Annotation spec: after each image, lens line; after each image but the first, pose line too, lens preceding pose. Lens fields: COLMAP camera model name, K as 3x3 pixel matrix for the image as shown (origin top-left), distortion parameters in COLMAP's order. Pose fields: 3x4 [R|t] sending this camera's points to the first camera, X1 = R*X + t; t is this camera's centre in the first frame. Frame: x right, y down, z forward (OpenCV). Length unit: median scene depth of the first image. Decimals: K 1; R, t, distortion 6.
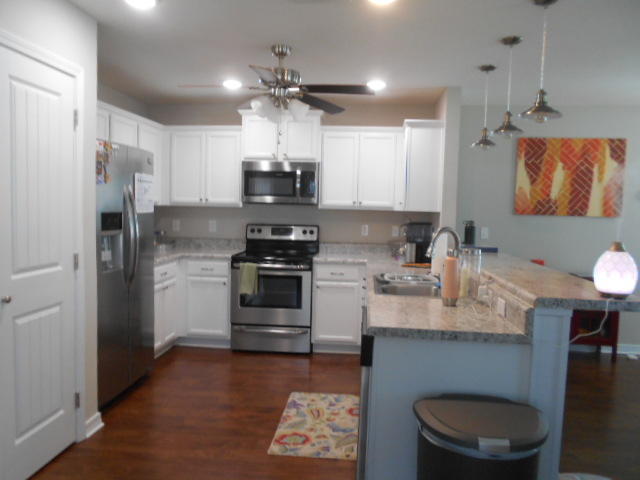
lens RADIAL K [[499.9, 0, 320.0], [0, 499.9, 240.0], [0, 0, 1]] dist [0.000890, 0.002835]
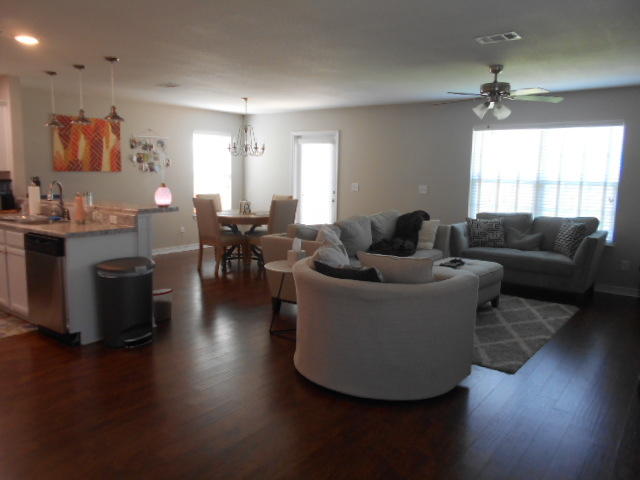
lens RADIAL K [[499.6, 0, 320.0], [0, 499.6, 240.0], [0, 0, 1]] dist [-0.057795, -0.000418]
pose [[0.520924, -0.133675, 0.843071, -0.396643], [0.052462, 0.990808, 0.124685, 0.005833], [-0.851990, -0.020722, 0.523149, -0.329167]]
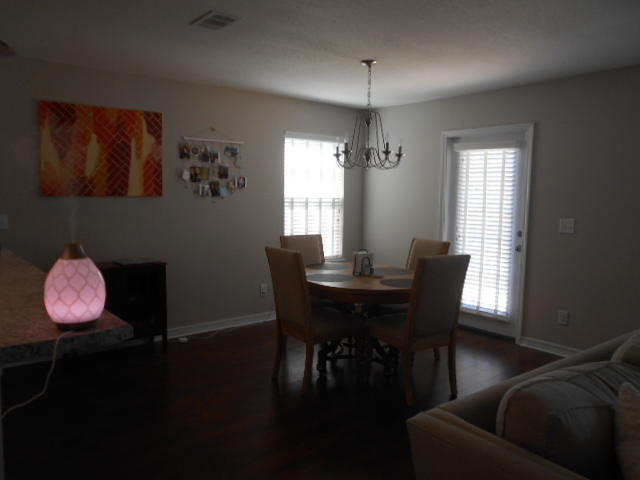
lens RADIAL K [[499.6, 0, 320.0], [0, 499.6, 240.0], [0, 0, 1]] dist [-0.057795, -0.000418]
pose [[0.706715, -0.082256, 0.702700, 0.146536], [0.049547, 0.996534, 0.066821, -0.011218], [-0.705761, -0.012407, 0.708341, 0.124438]]
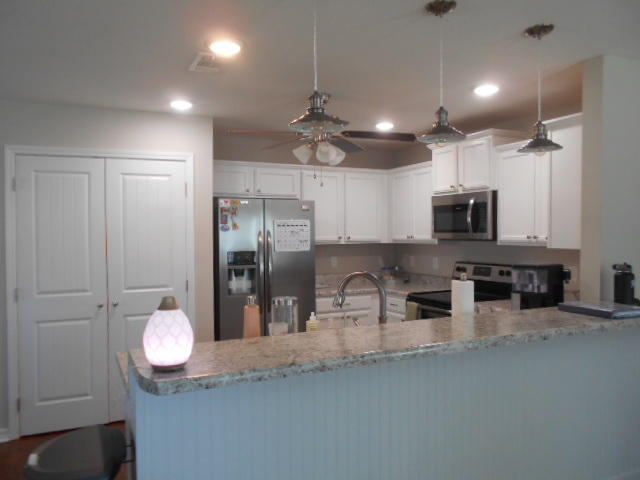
lens RADIAL K [[492.9, 0, 320.0], [0, 492.9, 240.0], [0, 0, 1]] dist [0.004940, 0.001266]
pose [[0.530367, -0.016858, -0.847601, 0.518924], [-0.039251, 0.998242, -0.044415, -0.022603], [0.846859, 0.056826, 0.528773, 0.306172]]
